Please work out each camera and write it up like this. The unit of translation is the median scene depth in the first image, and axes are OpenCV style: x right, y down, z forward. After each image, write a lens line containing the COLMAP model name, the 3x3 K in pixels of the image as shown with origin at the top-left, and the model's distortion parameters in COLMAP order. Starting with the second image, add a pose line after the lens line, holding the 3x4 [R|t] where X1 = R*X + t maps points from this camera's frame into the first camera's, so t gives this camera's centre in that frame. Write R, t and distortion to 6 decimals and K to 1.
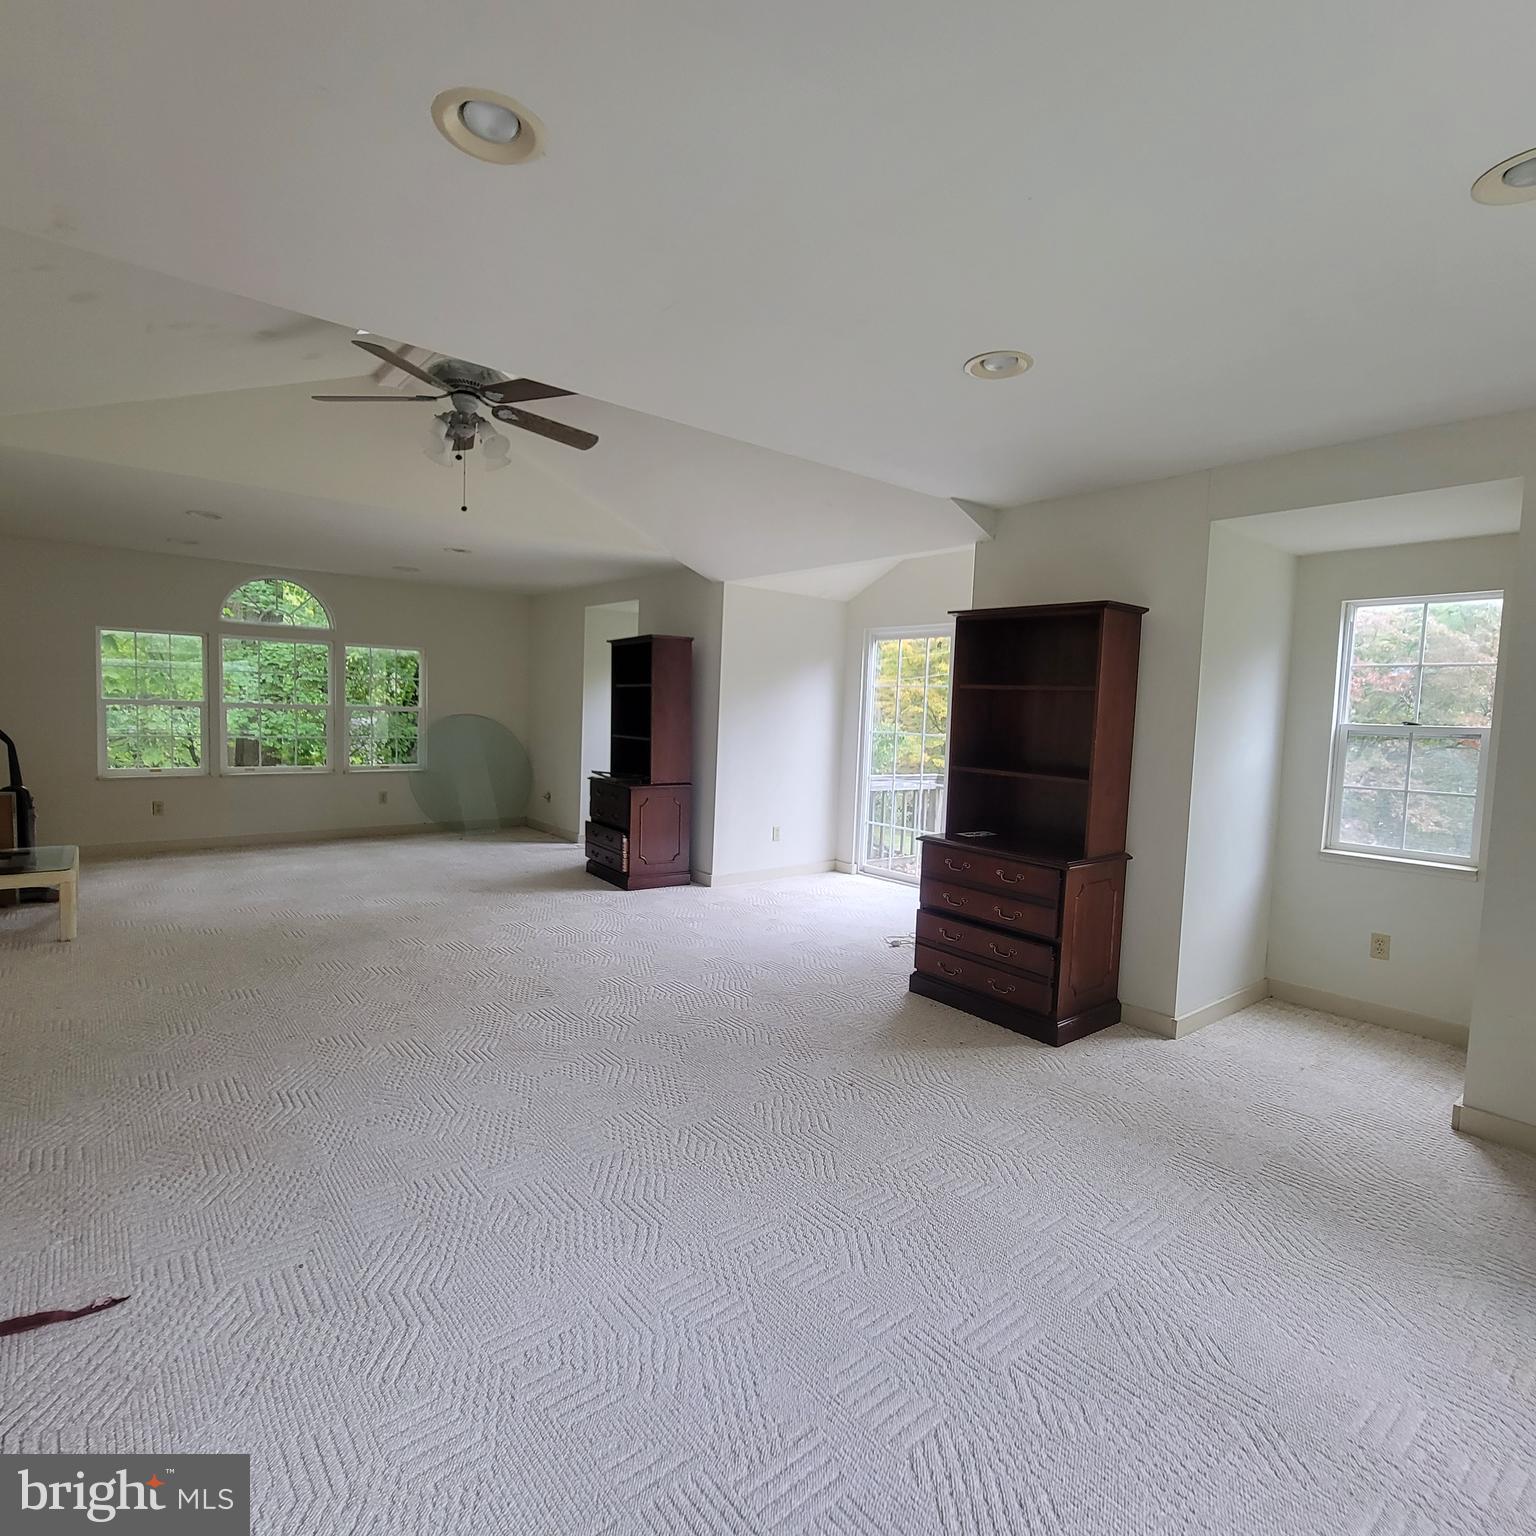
lens RADIAL K [[832.9, 0, 760.2], [0, 832.9, 771.3], [0, 0, 1]] dist [0.007158, -0.000127]
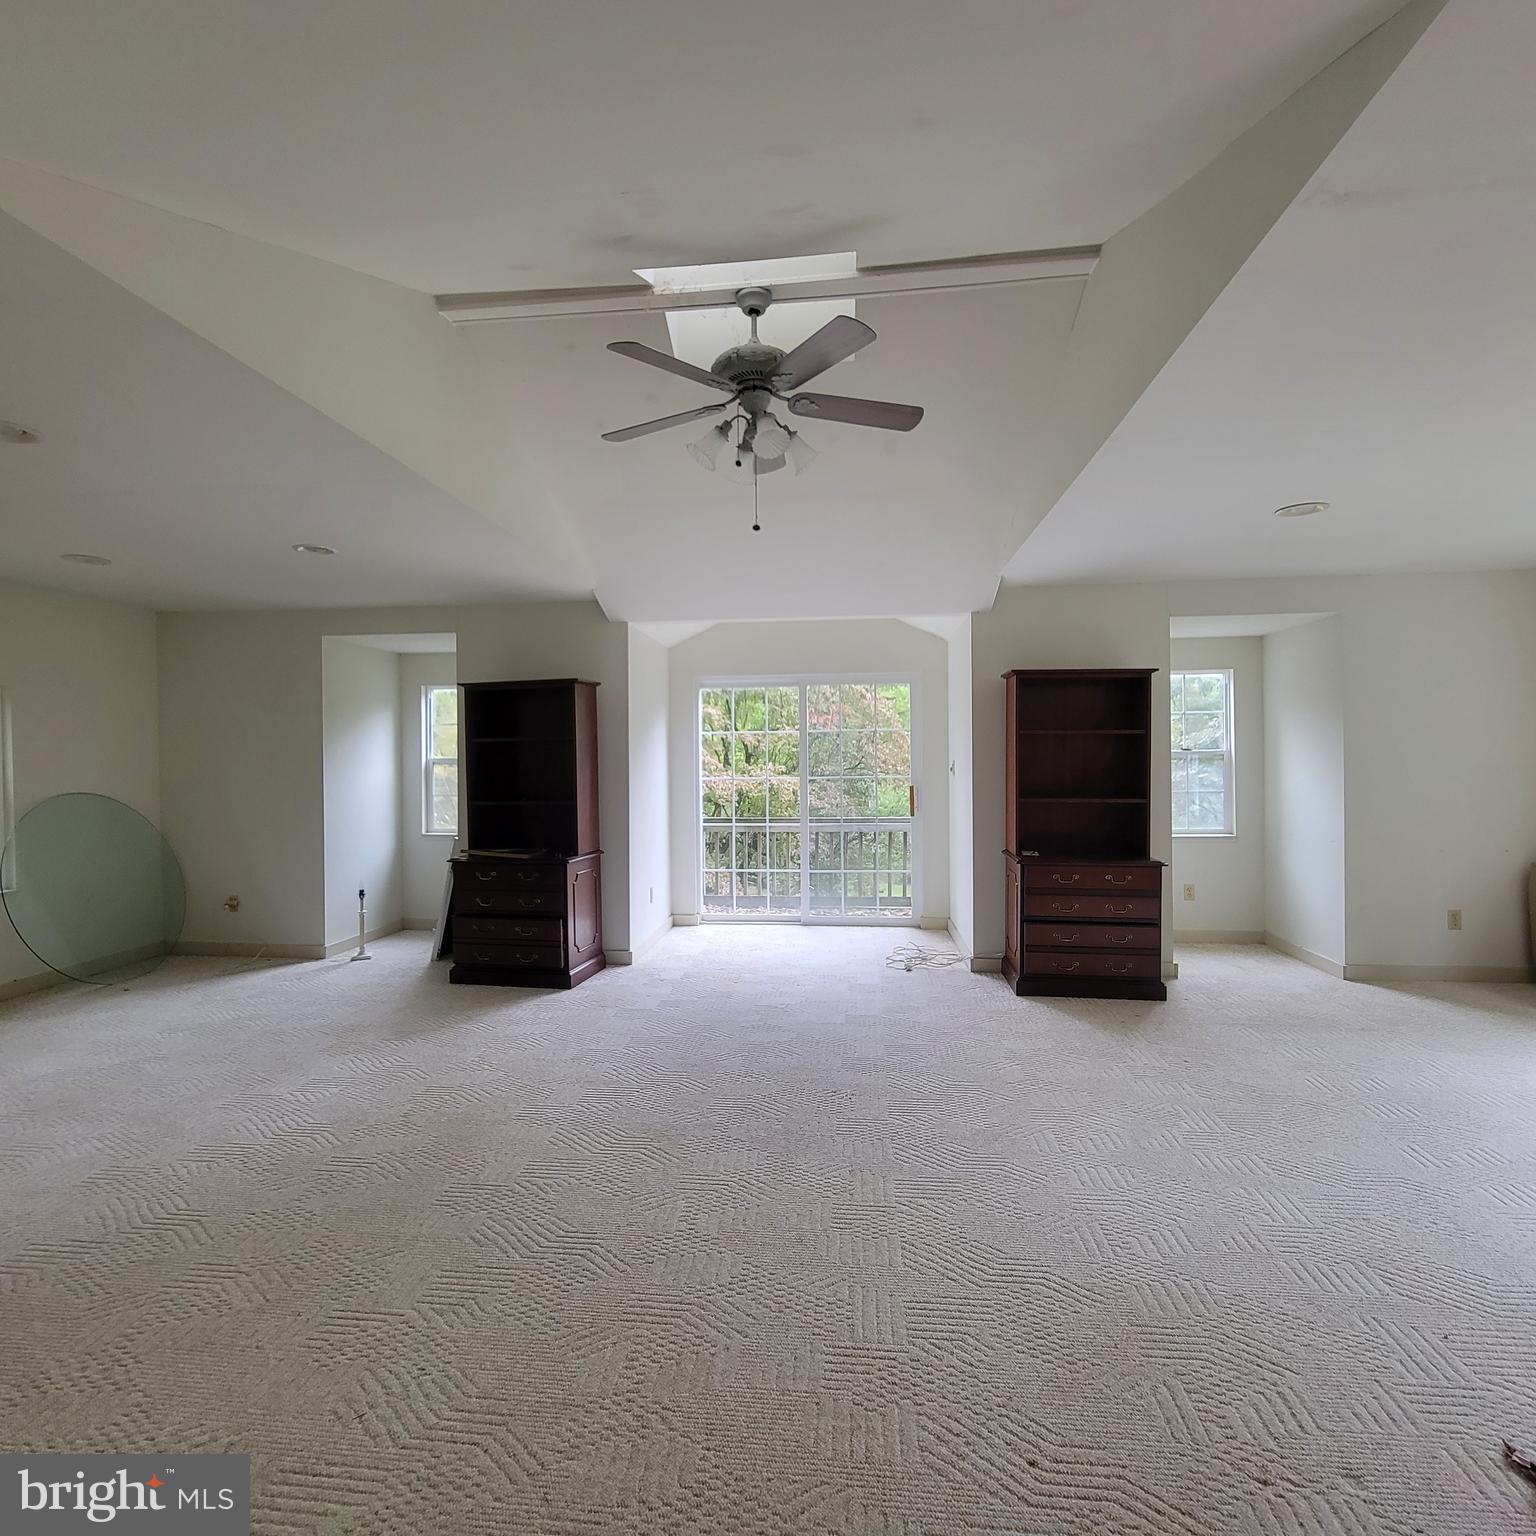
lens RADIAL K [[832.9, 0, 758.9], [0, 832.9, 763.5], [0, 0, 1]] dist [0.007158, -0.000127]
pose [[0.717005, -0.044590, 0.695640, -0.580832], [0.088113, 0.995745, -0.026993, -0.038069], [-0.691477, 0.080649, 0.717883, 0.266332]]
